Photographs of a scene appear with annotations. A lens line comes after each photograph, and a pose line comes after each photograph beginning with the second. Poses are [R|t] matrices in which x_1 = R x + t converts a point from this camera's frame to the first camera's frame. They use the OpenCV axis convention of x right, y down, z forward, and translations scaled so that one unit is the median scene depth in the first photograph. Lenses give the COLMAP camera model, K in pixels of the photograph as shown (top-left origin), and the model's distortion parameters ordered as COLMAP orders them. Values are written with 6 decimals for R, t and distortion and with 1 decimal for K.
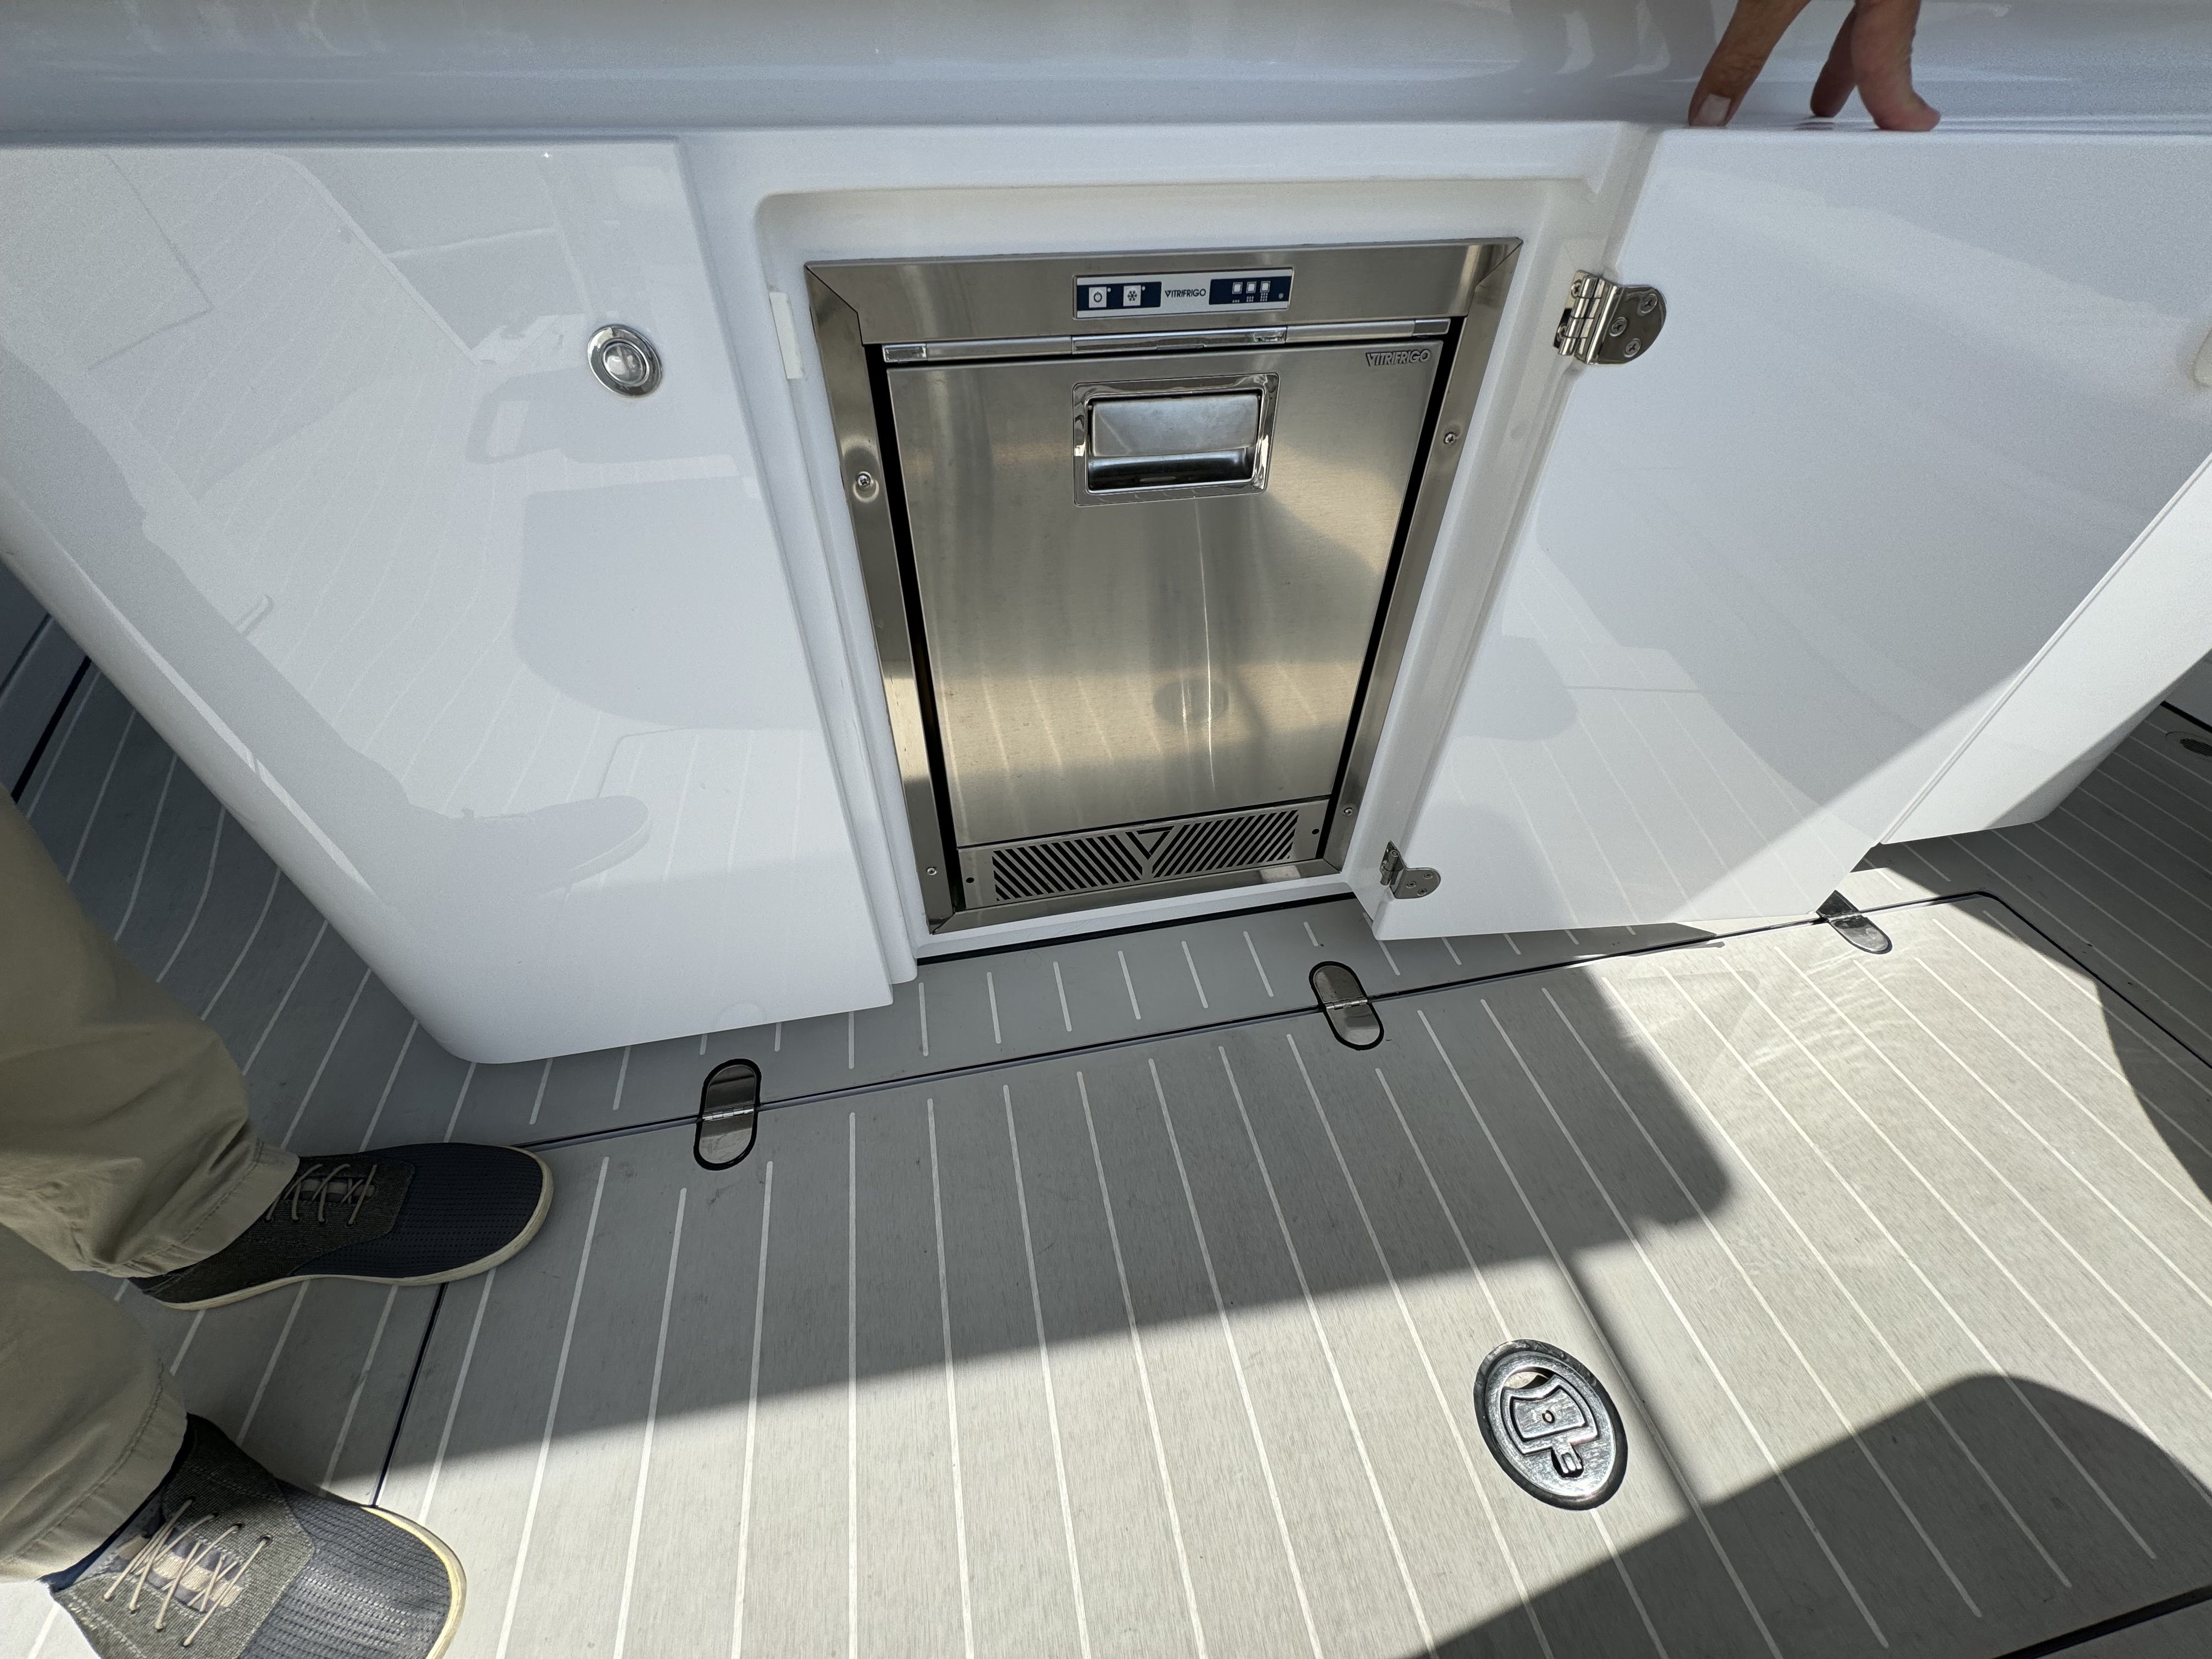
lens RADIAL K [[887.7, 0, 1090.0], [0, 887.7, 850.6], [0, 0, 1]] dist [-0.002111, -0.000039]
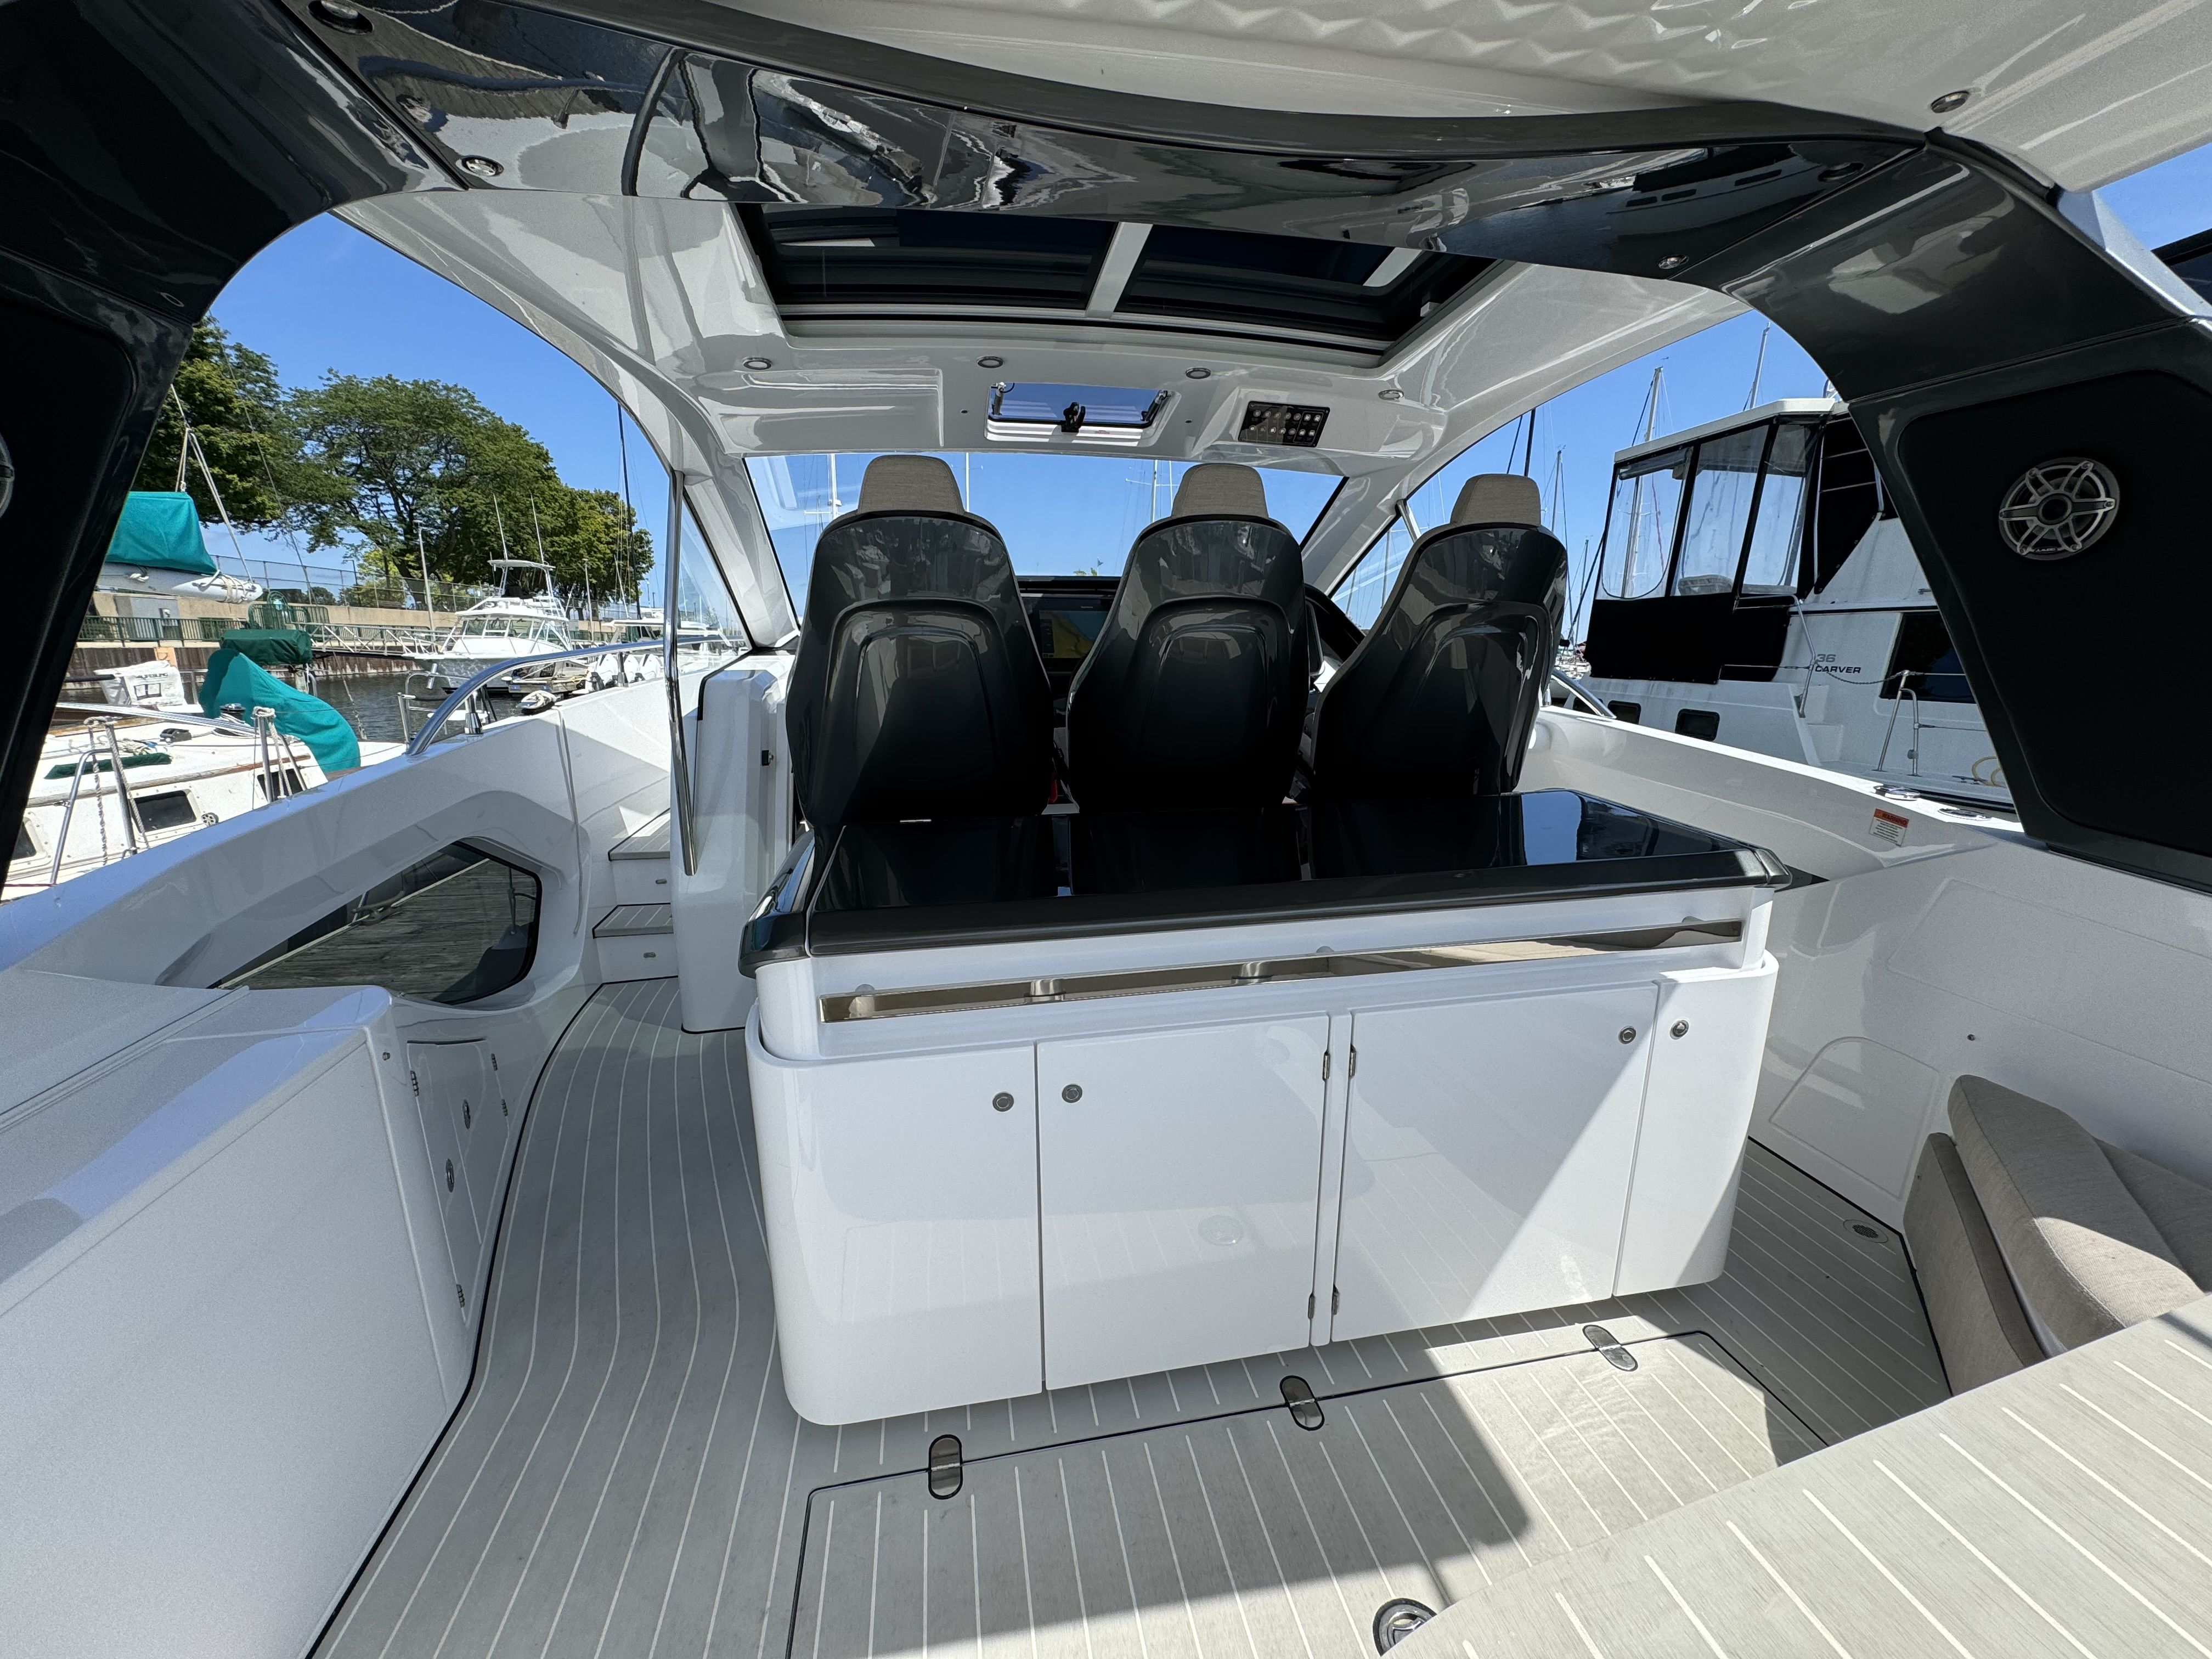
lens RADIAL K [[887.7, 0, 1093.7], [0, 887.7, 827.8], [0, 0, 1]] dist [-0.002111, -0.000039]
pose [[0.999702, -0.011516, -0.021544, -0.061951], [-0.001009, 0.861682, -0.507448, 0.094600], [0.024408, 0.507319, 0.861413, -1.073460]]
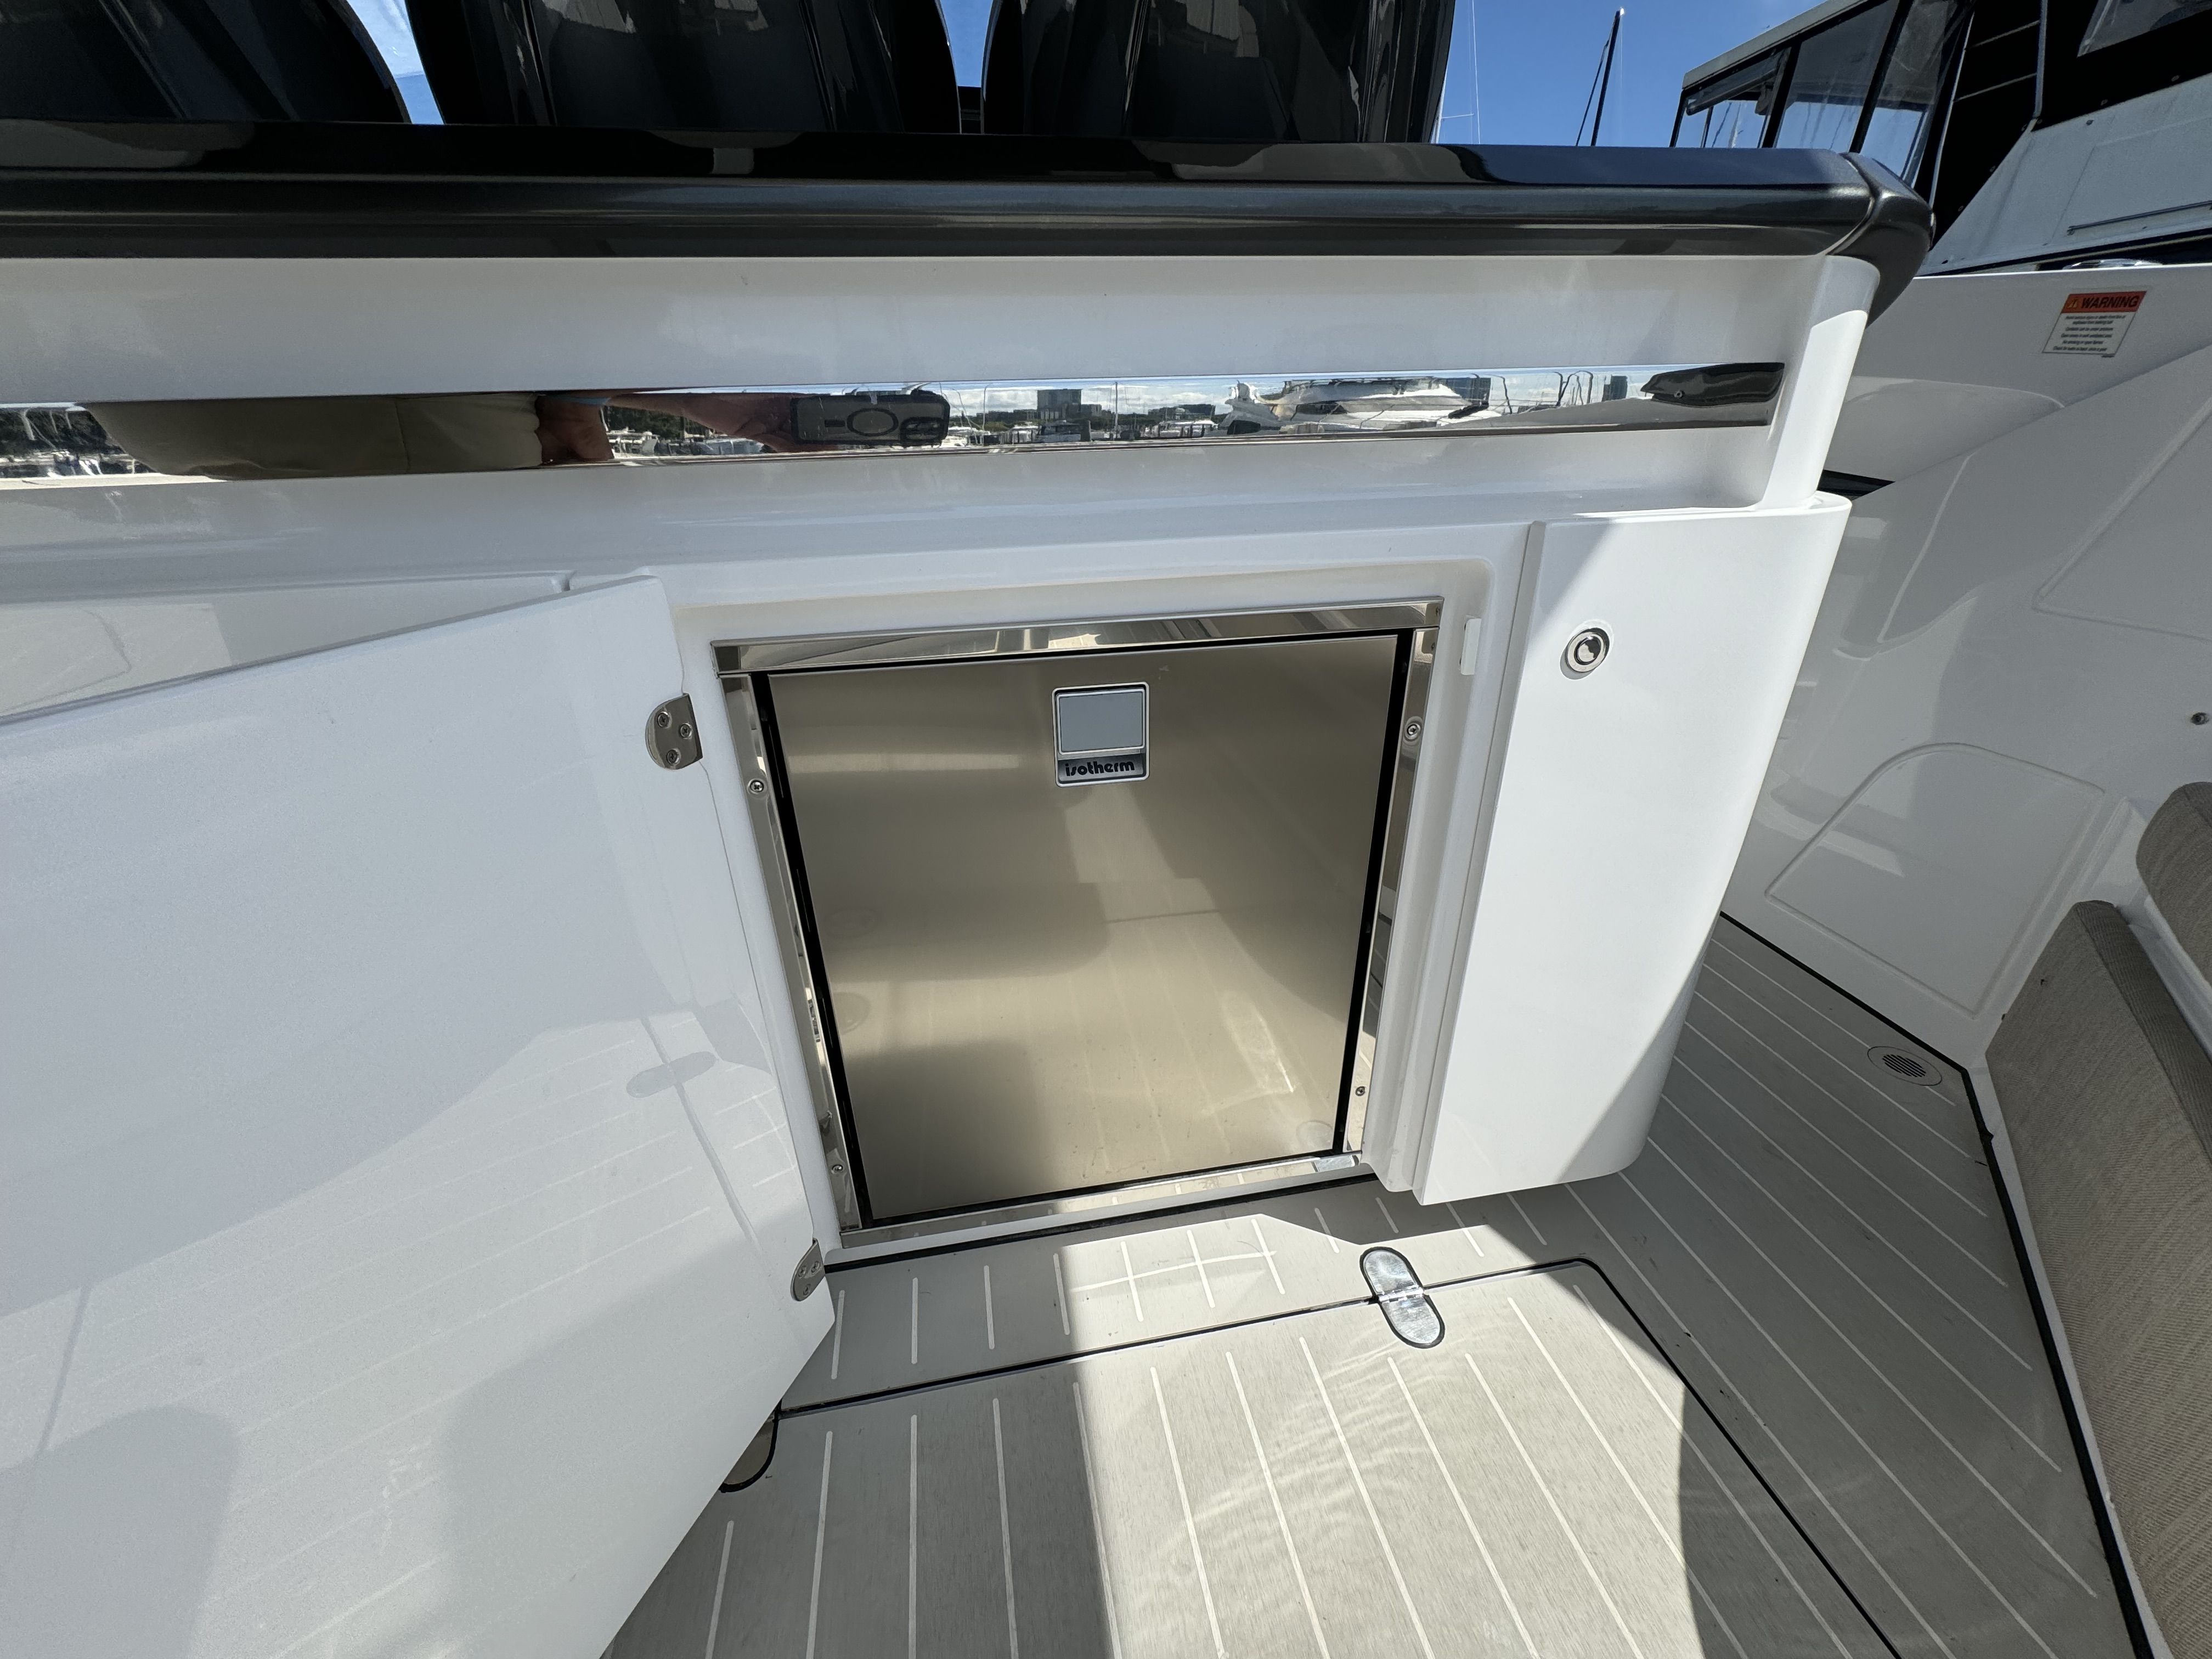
lens RADIAL K [[887.7, 0, 1086.5], [0, 887.7, 829.4], [0, 0, 1]] dist [-0.002111, -0.000039]
pose [[0.998900, -0.023514, -0.040572, 0.690673], [0.010053, 0.952461, -0.304493, -0.114766], [0.045803, 0.303750, 0.951650, 0.026796]]
